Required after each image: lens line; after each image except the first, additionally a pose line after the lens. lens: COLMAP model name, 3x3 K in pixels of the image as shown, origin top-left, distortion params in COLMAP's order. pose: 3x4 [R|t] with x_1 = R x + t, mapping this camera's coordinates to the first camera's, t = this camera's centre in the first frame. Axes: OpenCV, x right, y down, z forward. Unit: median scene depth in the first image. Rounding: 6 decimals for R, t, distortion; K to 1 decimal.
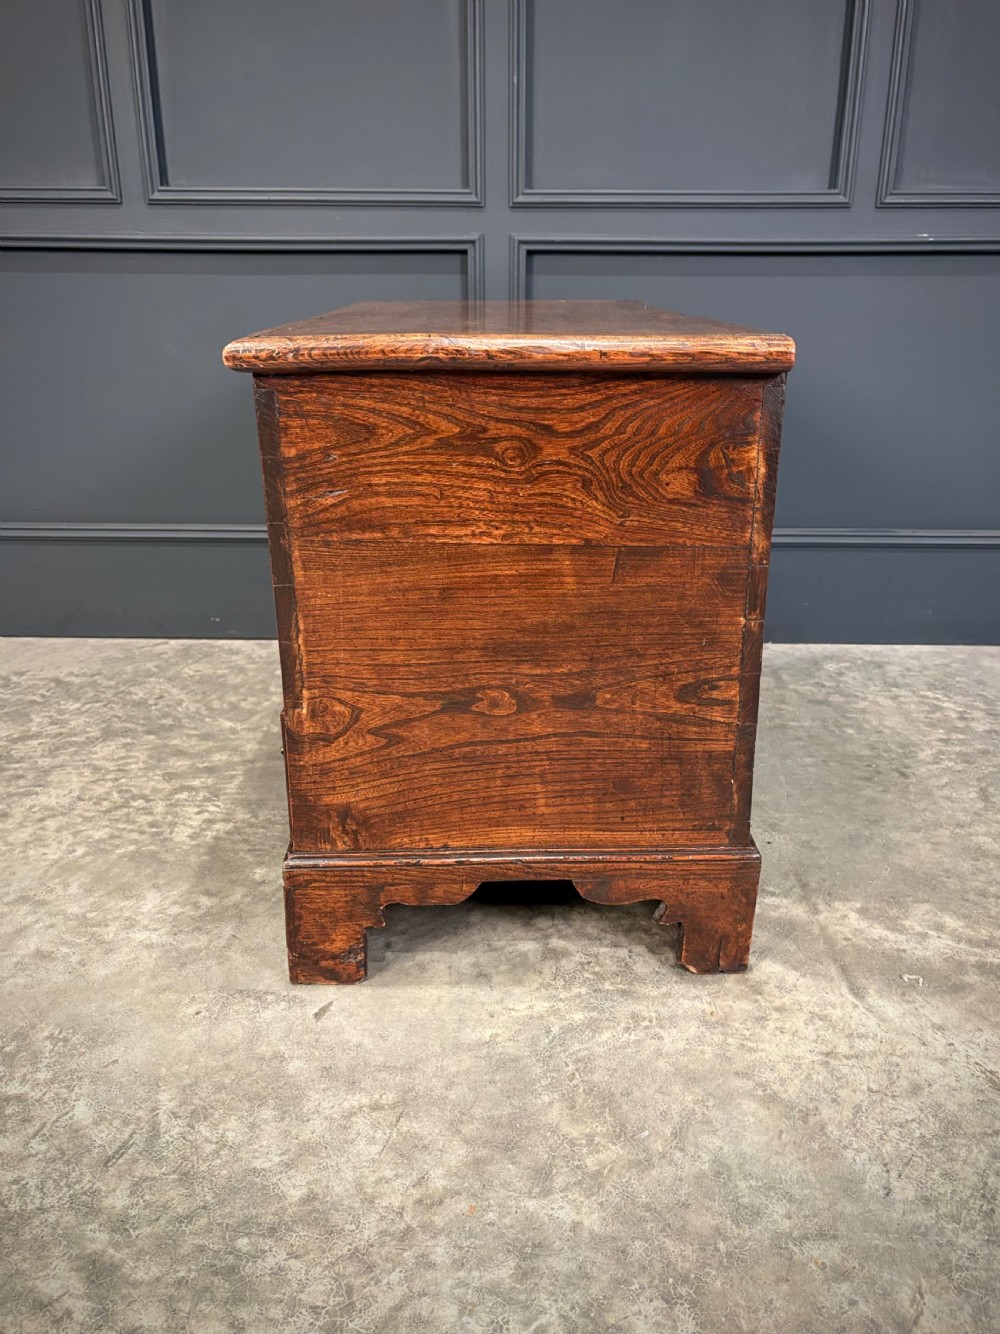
lens RADIAL K [[1028.0, 0, 512.3], [0, 1028.0, 651.0], [0, 0, 1]] dist [-0.007103, 0.031877]
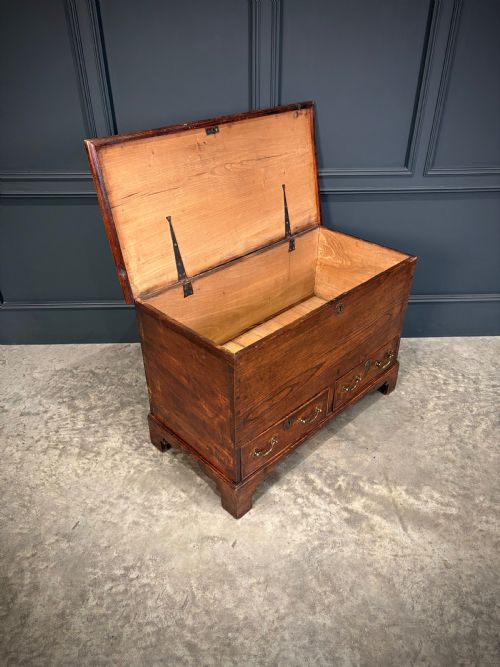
lens RADIAL K [[487.6, 0, 251.3], [0, 487.6, 331.5], [0, 0, 1]] dist [0.007234, 0.008955]
pose [[0.999086, -0.030122, 0.030327, -0.151429], [0.022600, 0.974473, 0.223363, -0.578615], [-0.036281, -0.222474, 0.974263, -0.284058]]
